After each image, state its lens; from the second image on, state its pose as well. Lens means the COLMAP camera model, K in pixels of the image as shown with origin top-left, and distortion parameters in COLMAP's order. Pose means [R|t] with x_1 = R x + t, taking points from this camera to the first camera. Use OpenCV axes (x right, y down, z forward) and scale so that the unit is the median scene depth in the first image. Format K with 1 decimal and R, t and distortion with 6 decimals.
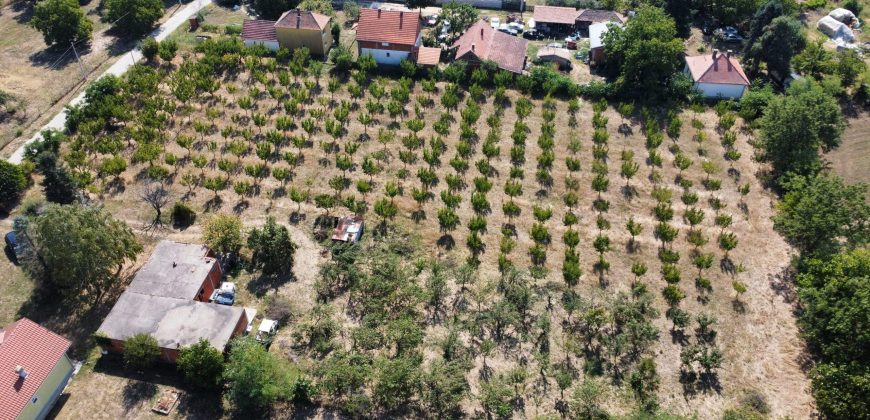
lens RADIAL K [[631.4, 0, 432.9], [0, 631.4, 207.7], [0, 0, 1]] dist [-0.024792, -0.015170]
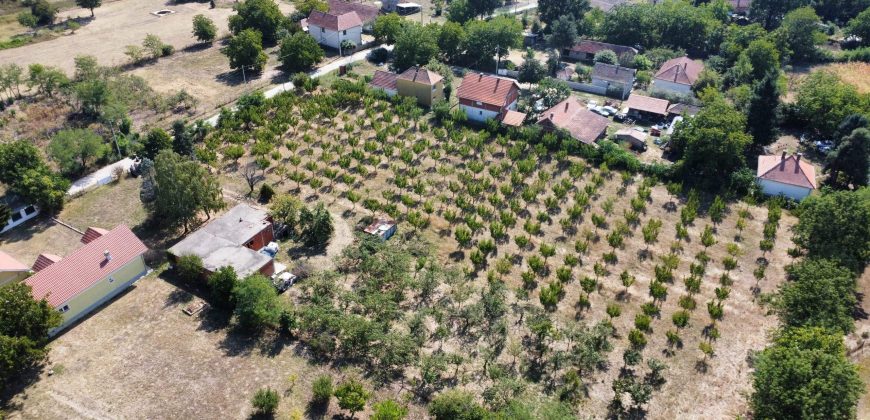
lens RADIAL K [[631.4, 0, 432.9], [0, 631.4, 207.7], [0, 0, 1]] dist [-0.024792, -0.015170]
pose [[0.939903, 0.184494, -0.287305, 0.252767], [-0.227282, 0.966002, -0.123219, 0.104299], [0.254804, 0.181113, 0.949880, -0.103919]]
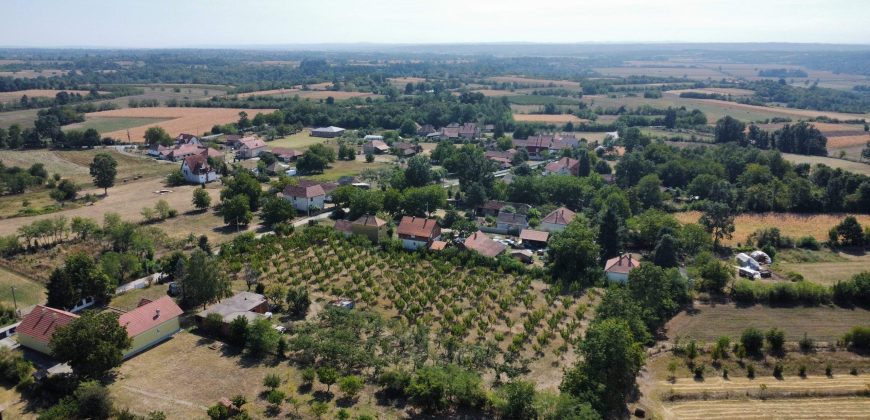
lens RADIAL K [[631.4, 0, 432.9], [0, 631.4, 207.7], [0, 0, 1]] dist [-0.024792, -0.015170]
pose [[0.964949, 0.065466, -0.254143, 0.446716], [-0.175776, 0.880308, -0.440636, 0.443884], [0.194877, 0.469863, 0.860959, -0.480503]]
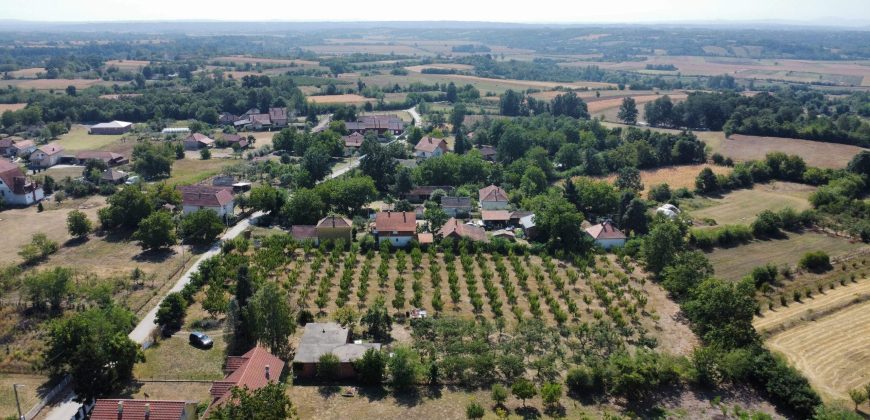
lens RADIAL K [[631.4, 0, 432.9], [0, 631.4, 207.7], [0, 0, 1]] dist [-0.024792, -0.015170]
pose [[0.978124, -0.050511, 0.201797, -0.343518], [0.133304, 0.896916, -0.421631, 0.393674], [-0.159698, 0.439308, 0.884028, -0.433494]]
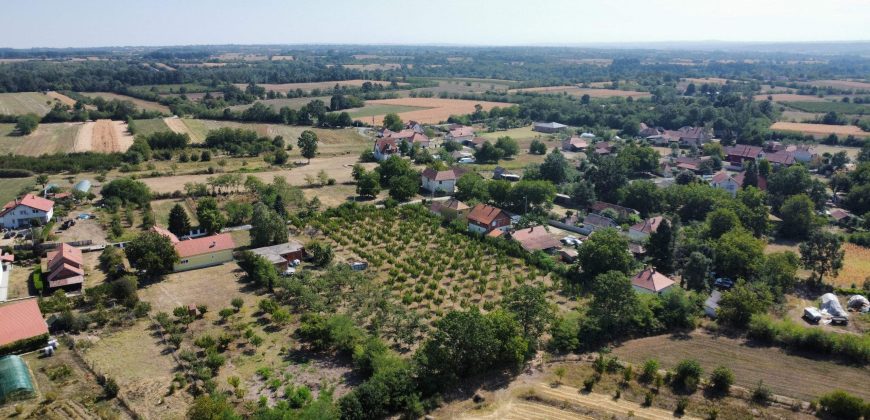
lens RADIAL K [[631.4, 0, 432.9], [0, 631.4, 207.7], [0, 0, 1]] dist [-0.024792, -0.015170]
pose [[0.709946, 0.172469, -0.682812, 1.185918], [-0.467131, 0.840891, -0.273296, 0.274189], [0.527035, 0.512988, 0.677552, -0.288108]]
